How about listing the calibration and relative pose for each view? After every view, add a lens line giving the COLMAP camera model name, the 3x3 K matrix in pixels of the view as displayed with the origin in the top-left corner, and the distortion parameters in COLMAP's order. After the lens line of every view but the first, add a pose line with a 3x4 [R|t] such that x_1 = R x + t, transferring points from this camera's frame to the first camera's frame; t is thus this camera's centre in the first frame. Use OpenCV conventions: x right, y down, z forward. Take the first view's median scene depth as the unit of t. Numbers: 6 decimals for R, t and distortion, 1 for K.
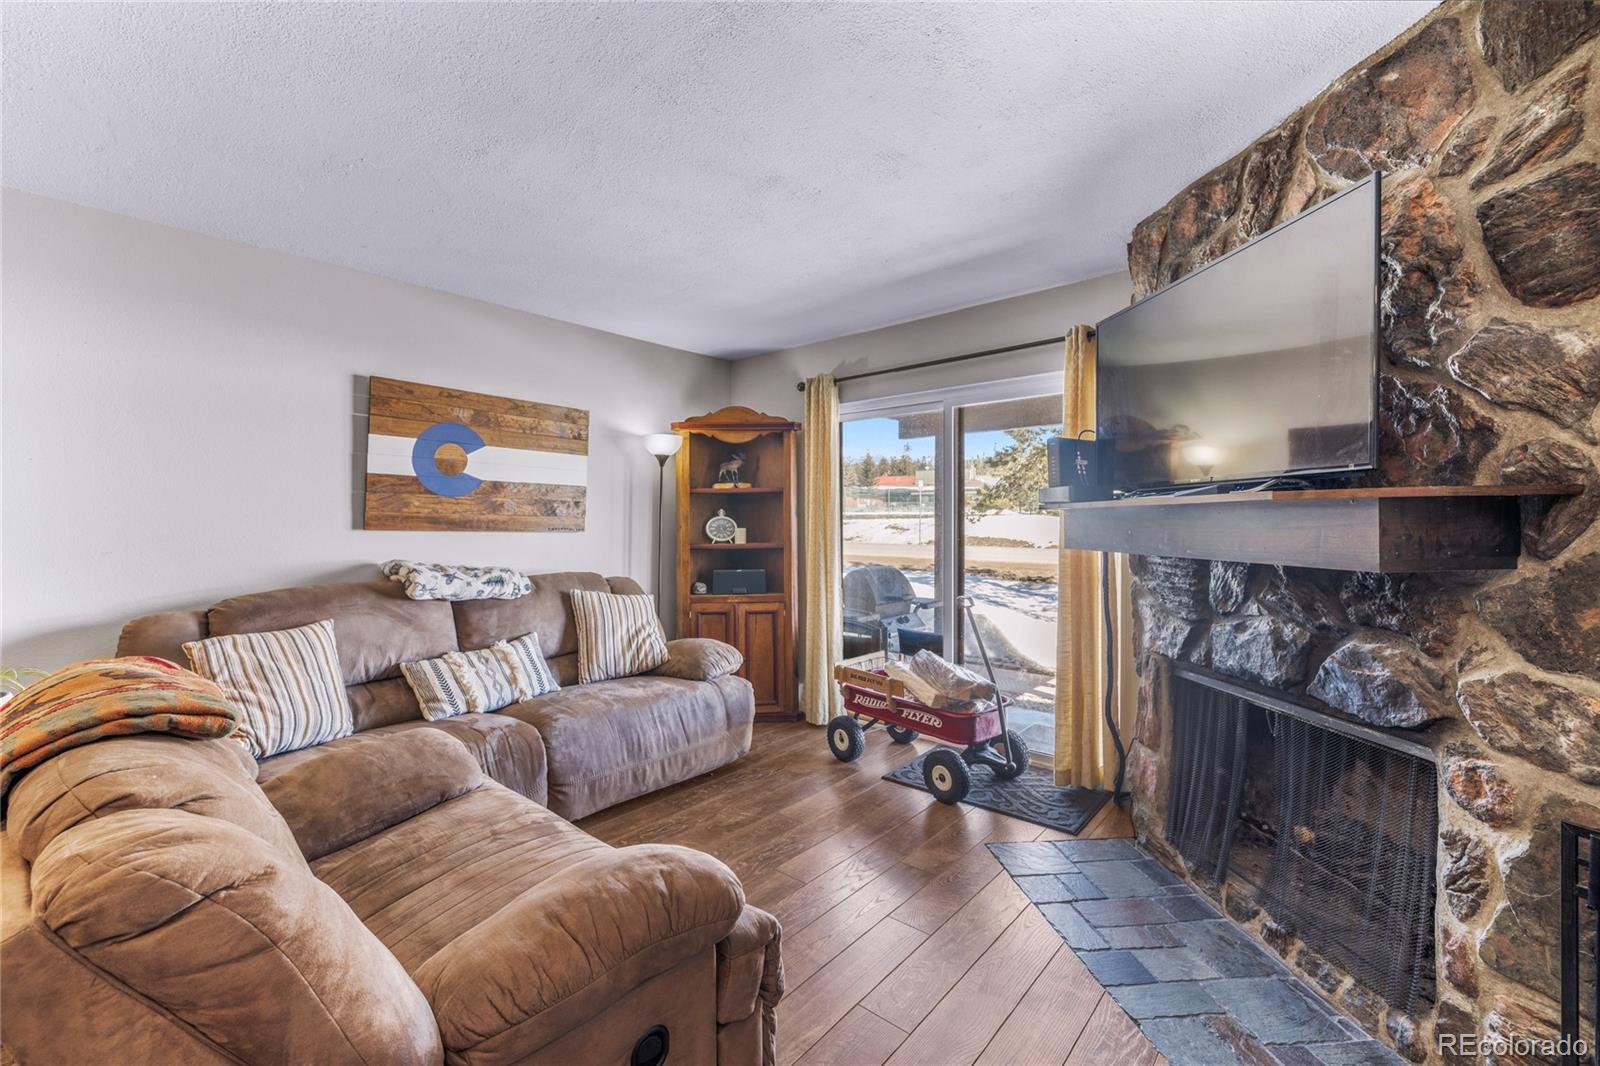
lens RADIAL K [[664.0, 0, 773.5], [0, 664.0, 523.8], [0, 0, 1]] dist [-0.000753, 0.000416]
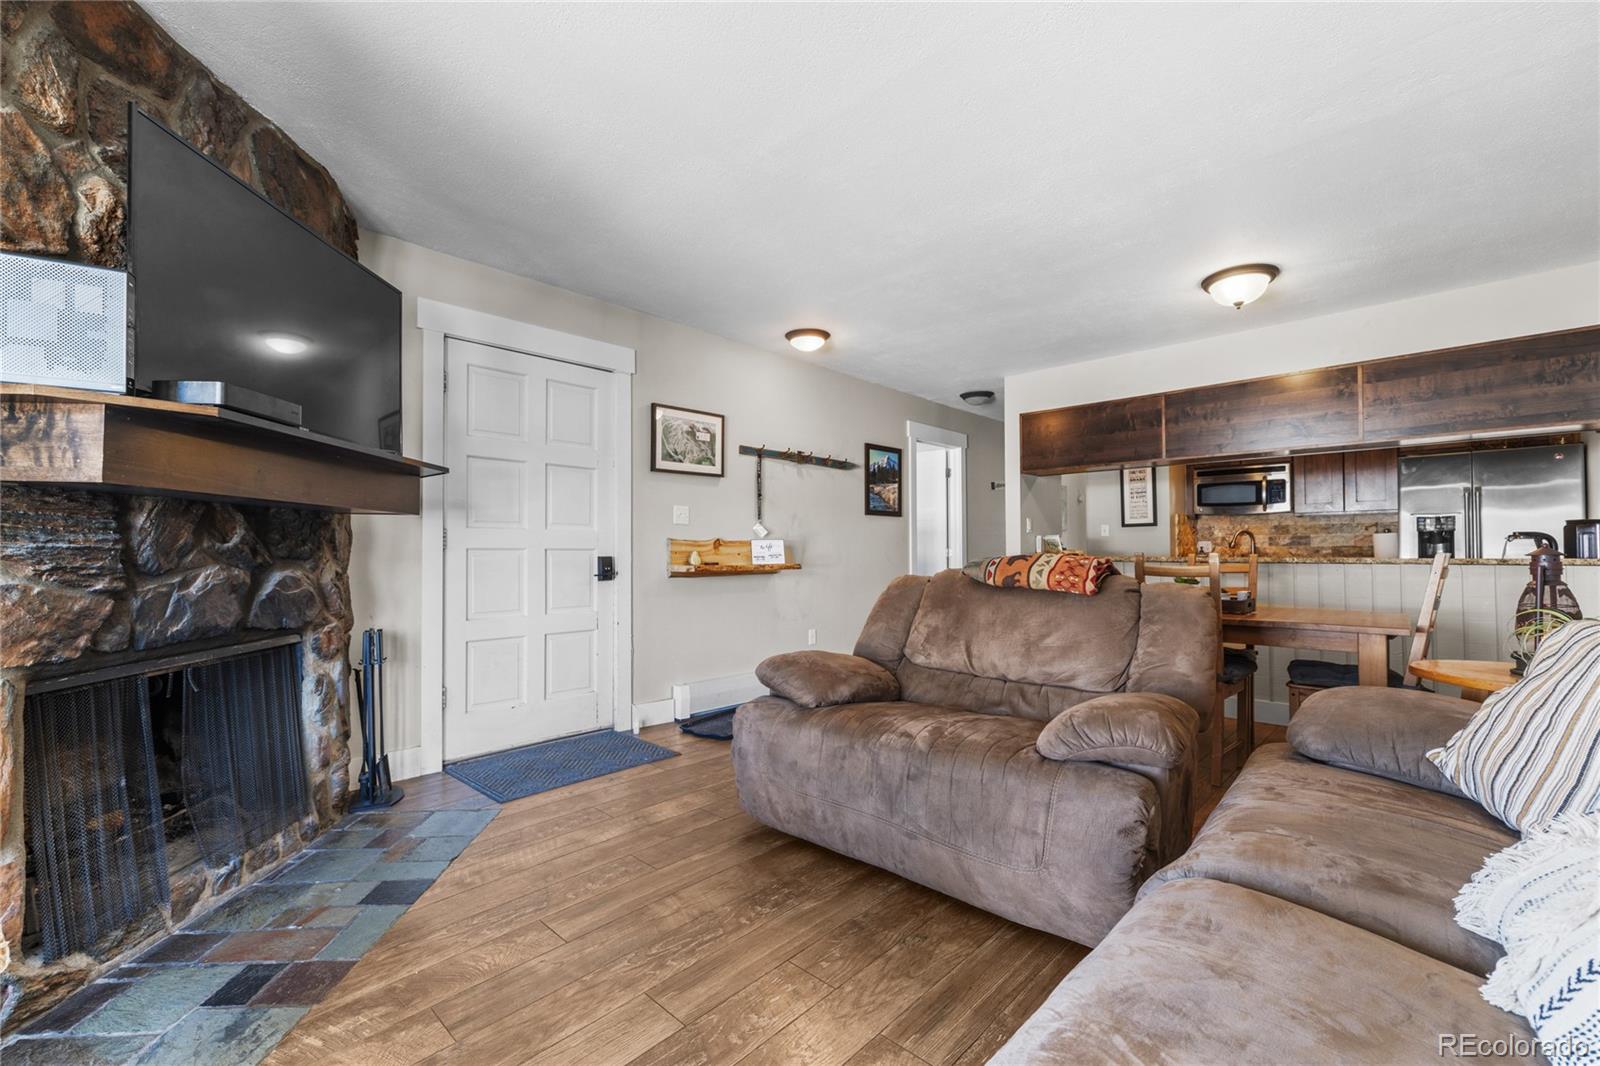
lens RADIAL K [[688.5, 0, 795.6], [0, 688.5, 544.3], [0, 0, 1]] dist [-0.000298, -0.000144]
pose [[-0.999585, 0.004624, 0.028442, -0.163254], [0.004408, 0.999961, -0.007652, 0.136090], [-0.028477, -0.007523, -0.999566, 2.258331]]
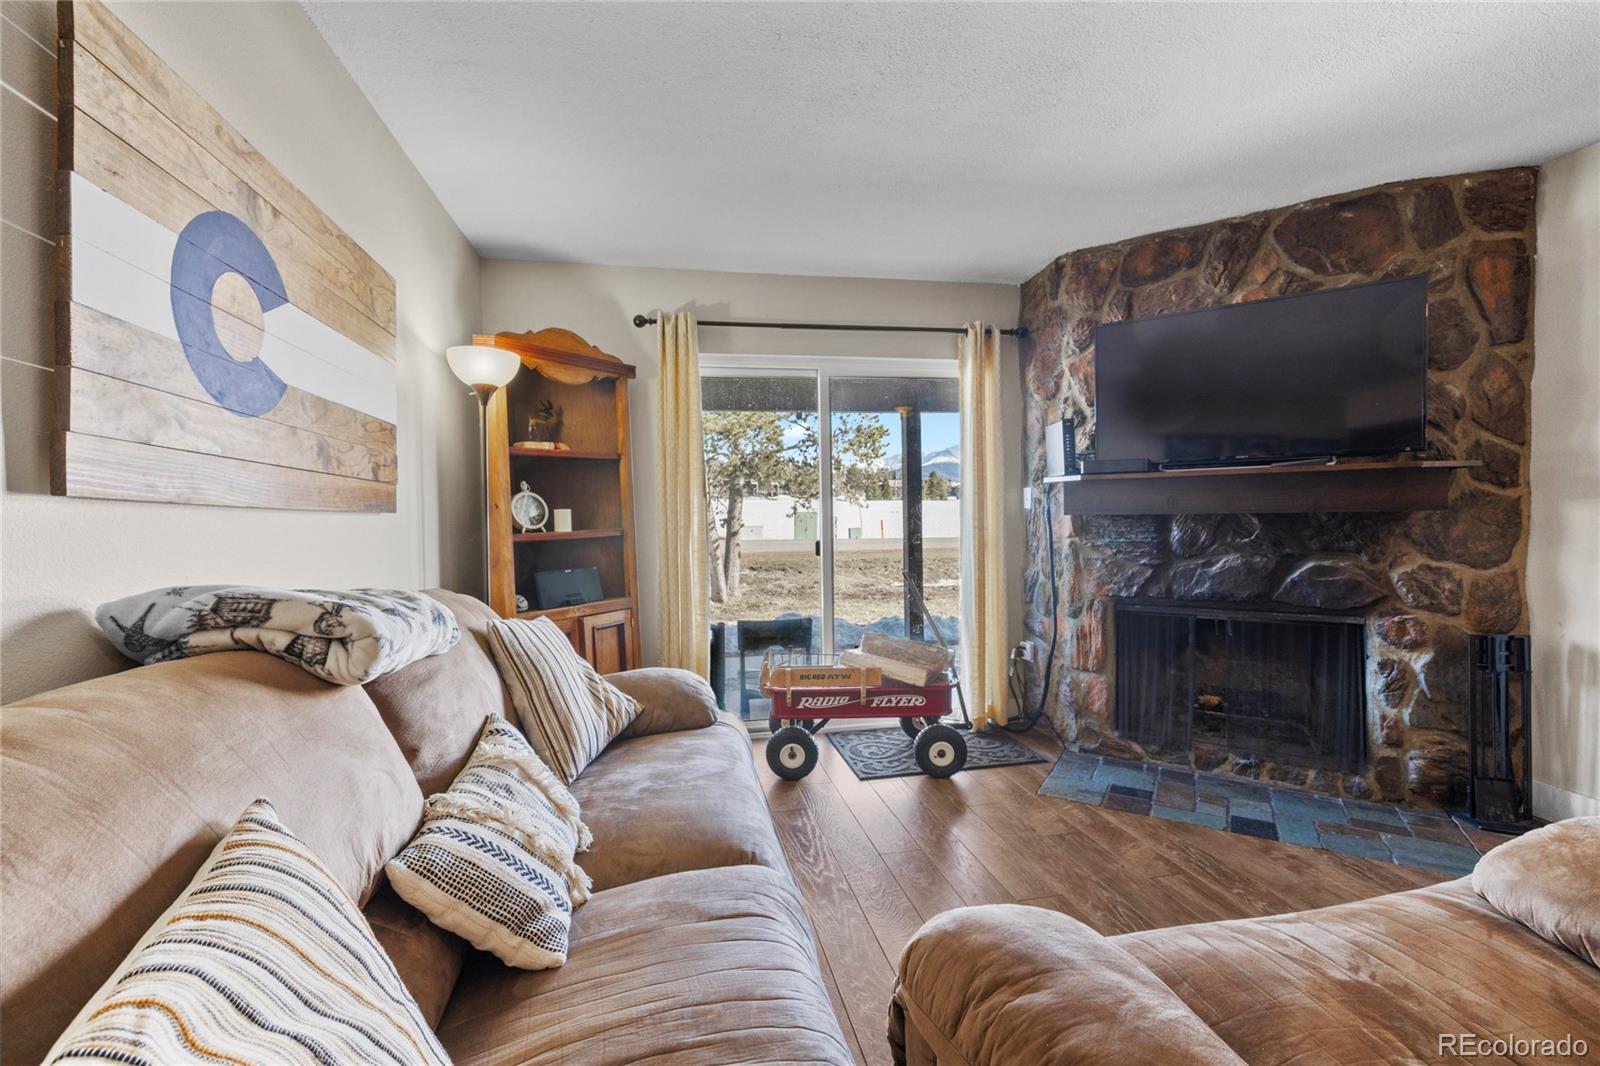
lens RADIAL K [[671.7, 0, 793.2], [0, 671.7, 529.8], [0, 0, 1]] dist [0.001498, 0.000332]
pose [[0.610607, -0.029003, 0.791403, -1.150027], [0.017781, 0.999579, 0.022914, 0.040982], [-0.791735, 0.000080, 0.610865, 0.982627]]
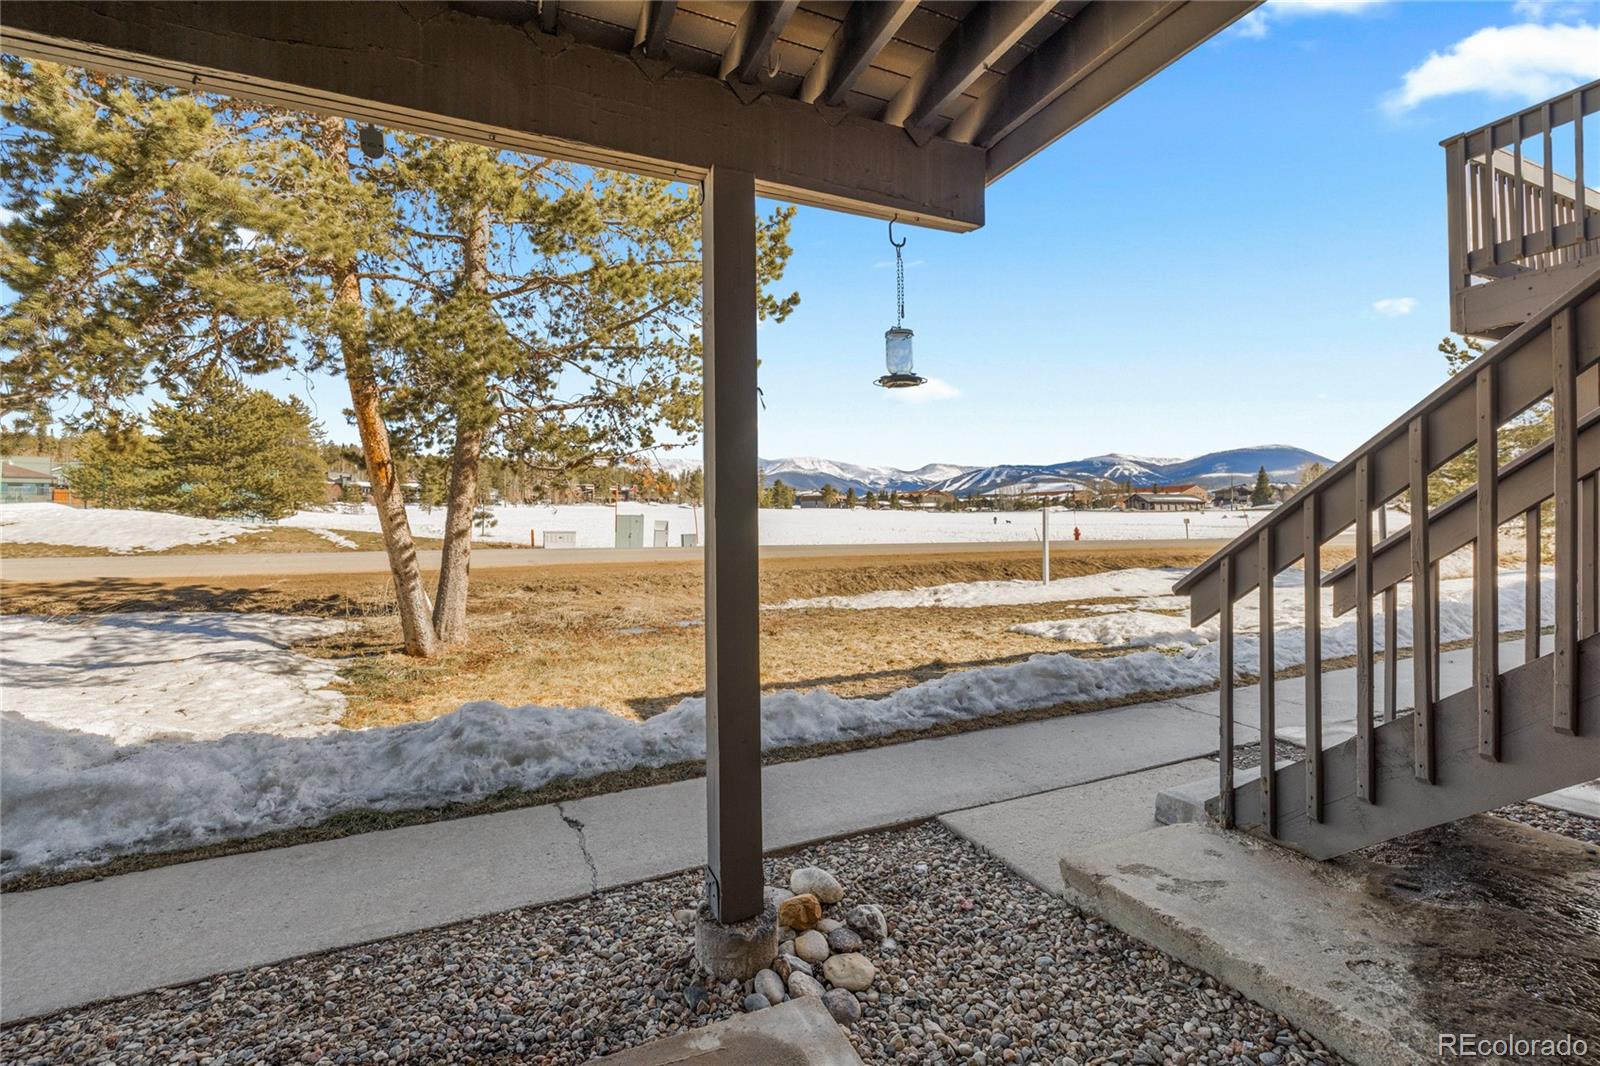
lens RADIAL K [[688.2, 0, 807.1], [0, 688.2, 512.7], [0, 0, 1]] dist [0.000001, -0.000133]
pose [[0.398153, 0.006265, 0.917298, 0.925253], [0.010365, 0.999882, -0.011328, 0.152841], [-0.917261, 0.014018, 0.398041, 2.013380]]
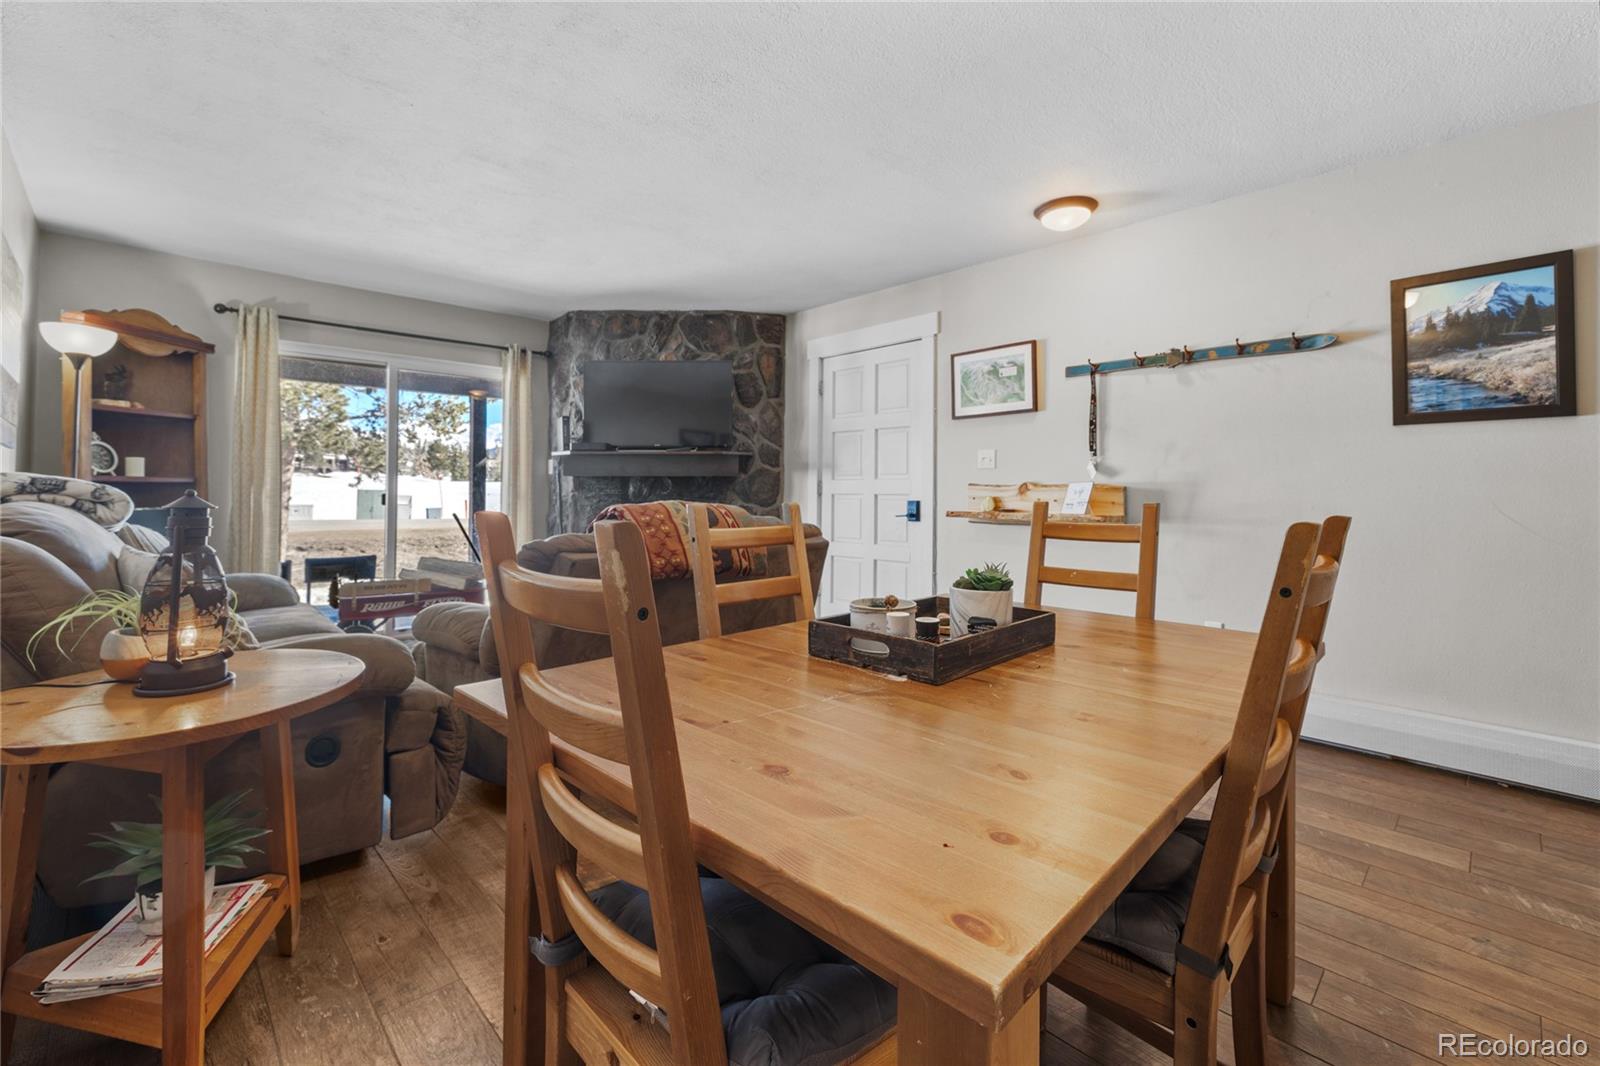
lens RADIAL K [[686.7, 0, 792.1], [0, 686.7, 481.1], [0, 0, 1]] dist [-0.002490, -0.000297]
pose [[0.088469, 0.021321, 0.995851, -2.072592], [0.000519, 0.999770, -0.021451, 0.137191], [-0.996079, 0.002415, 0.088437, 0.303345]]
